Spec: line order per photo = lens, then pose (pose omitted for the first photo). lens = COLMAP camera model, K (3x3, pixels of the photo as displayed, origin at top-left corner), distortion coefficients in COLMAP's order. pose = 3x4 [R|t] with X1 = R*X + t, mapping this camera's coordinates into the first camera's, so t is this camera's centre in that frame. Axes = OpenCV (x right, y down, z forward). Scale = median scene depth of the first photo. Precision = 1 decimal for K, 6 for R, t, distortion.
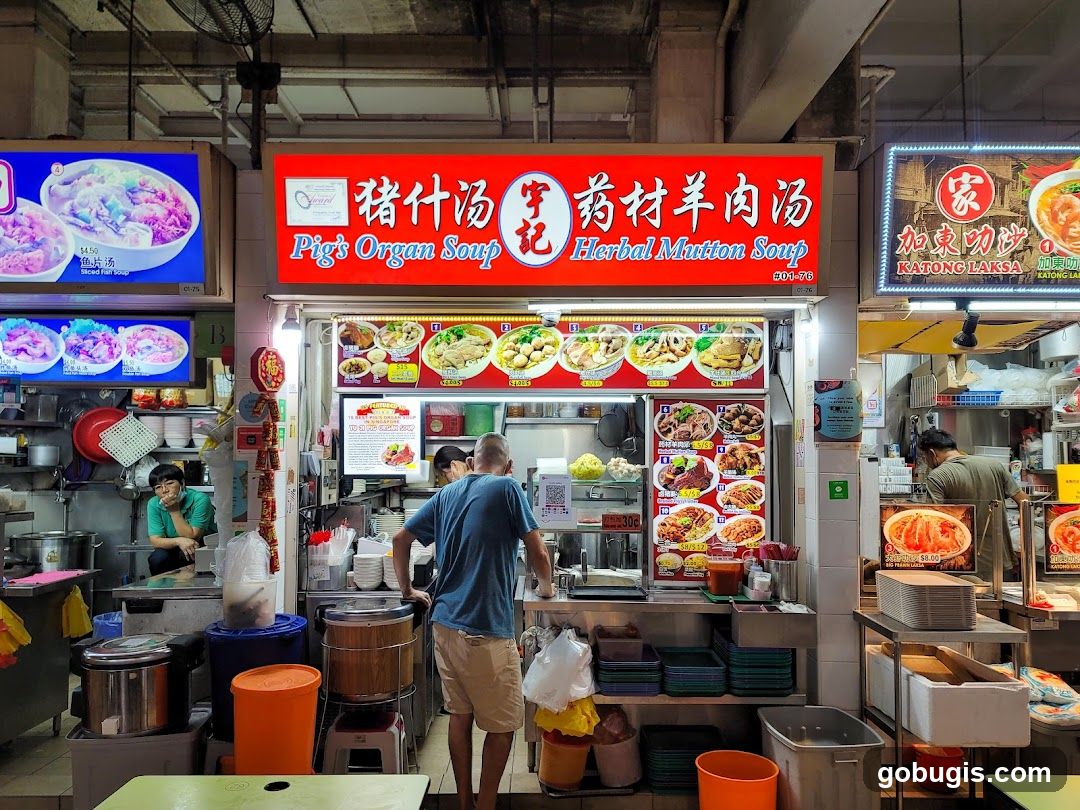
lens RADIAL K [[774.2, 0, 544.6], [0, 774.2, 437.8], [0, 0, 1]] dist [0.066603, -0.084543]
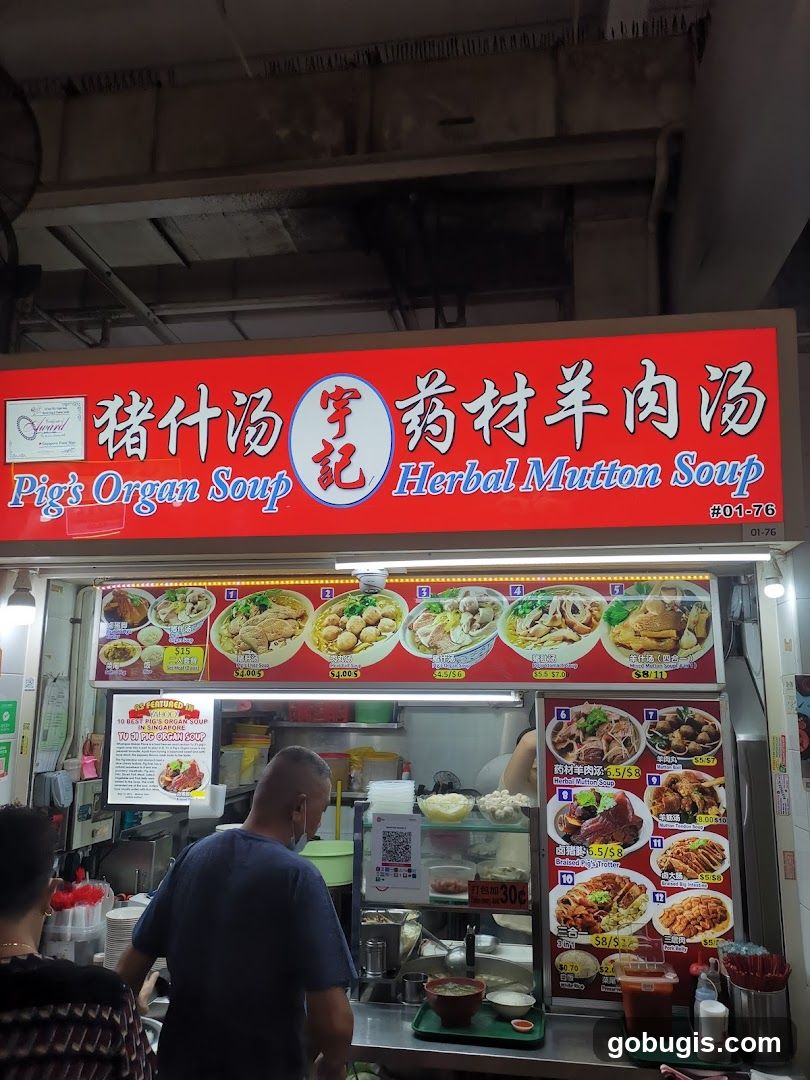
lens RADIAL K [[815.0, 0, 409.5], [0, 815.0, 552.5], [0, 0, 1]] dist [0.048865, -0.099085]
pose [[0.988901, -0.022026, -0.146934, 0.149142], [-0.002890, 0.985911, -0.167247, -0.062828], [0.148548, 0.165815, 0.974905, 0.322674]]
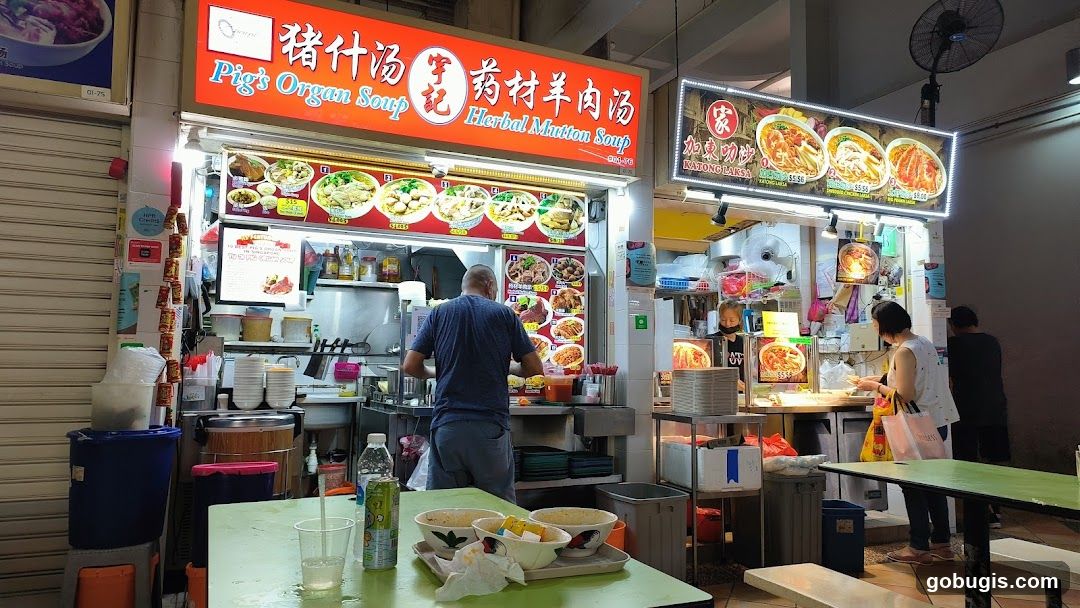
lens RADIAL K [[691.2, 0, 540.0], [0, 691.2, 304.0], [0, 0, 1]] dist [0.061911, -0.049166]
pose [[0.911394, 0.042205, 0.409366, -0.291373], [-0.016647, 0.997694, -0.065798, 0.123191], [-0.411199, 0.053153, 0.909995, -0.026154]]
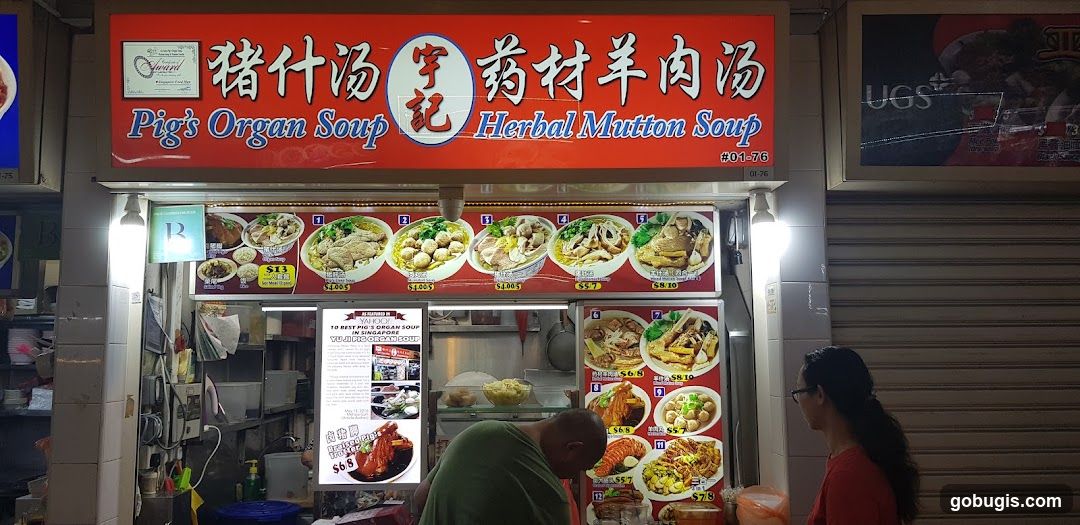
lens RADIAL K [[818.3, 0, 521.9], [0, 818.3, 264.8], [0, 0, 1]] dist [0.119612, -0.274746]
pose [[0.999789, -0.007188, 0.019227, 0.065794], [0.008802, 0.996322, -0.085235, -0.021493], [-0.018543, 0.085386, 0.996175, 0.146004]]
